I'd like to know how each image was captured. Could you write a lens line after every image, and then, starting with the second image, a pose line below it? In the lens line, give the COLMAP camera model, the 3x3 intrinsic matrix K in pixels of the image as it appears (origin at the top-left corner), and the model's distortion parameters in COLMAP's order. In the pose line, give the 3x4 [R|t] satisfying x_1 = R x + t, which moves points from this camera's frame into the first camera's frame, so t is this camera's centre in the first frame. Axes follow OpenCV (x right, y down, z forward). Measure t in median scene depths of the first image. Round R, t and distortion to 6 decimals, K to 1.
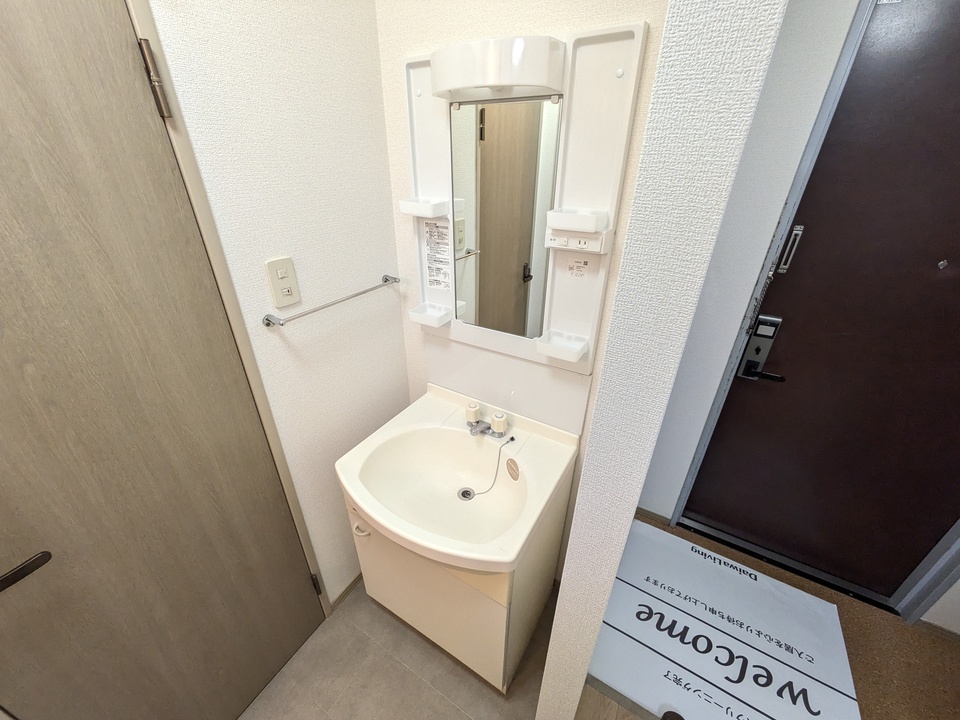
lens RADIAL K [[379.9, 0, 477.5], [0, 379.9, 362.1], [0, 0, 1]] dist [0.001806, 0.000196]
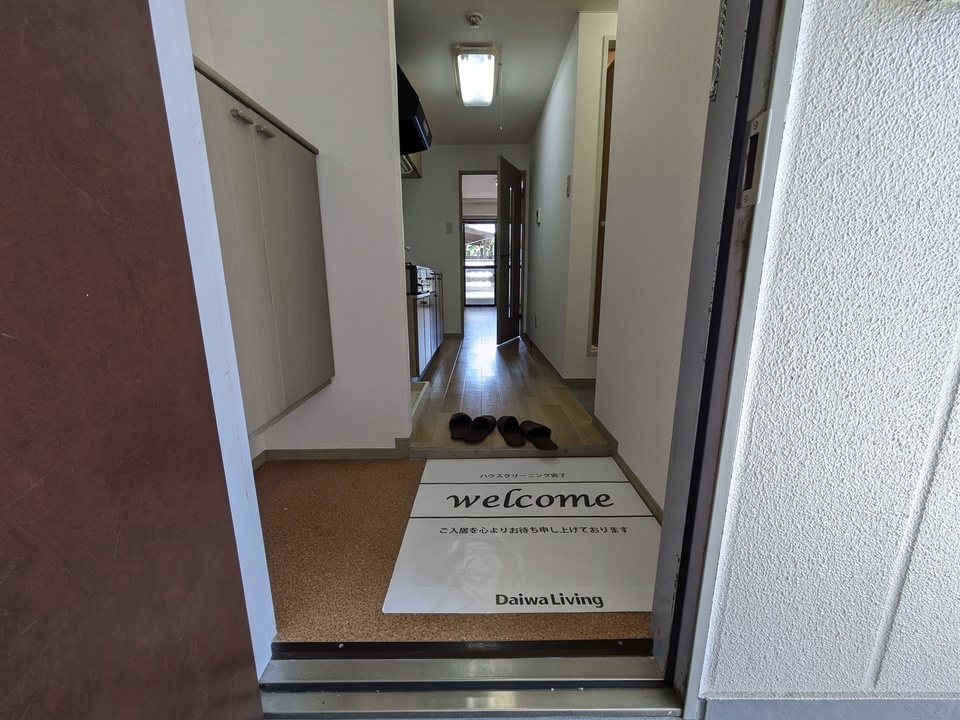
lens RADIAL K [[379.9, 0, 481.1], [0, 379.9, 361.6], [0, 0, 1]] dist [0.001806, 0.000196]
pose [[-0.857070, 0.105975, -0.504183, 1.117540], [-0.241388, 0.781954, 0.574700, -0.027568], [0.455152, 0.614262, -0.644608, 1.271056]]
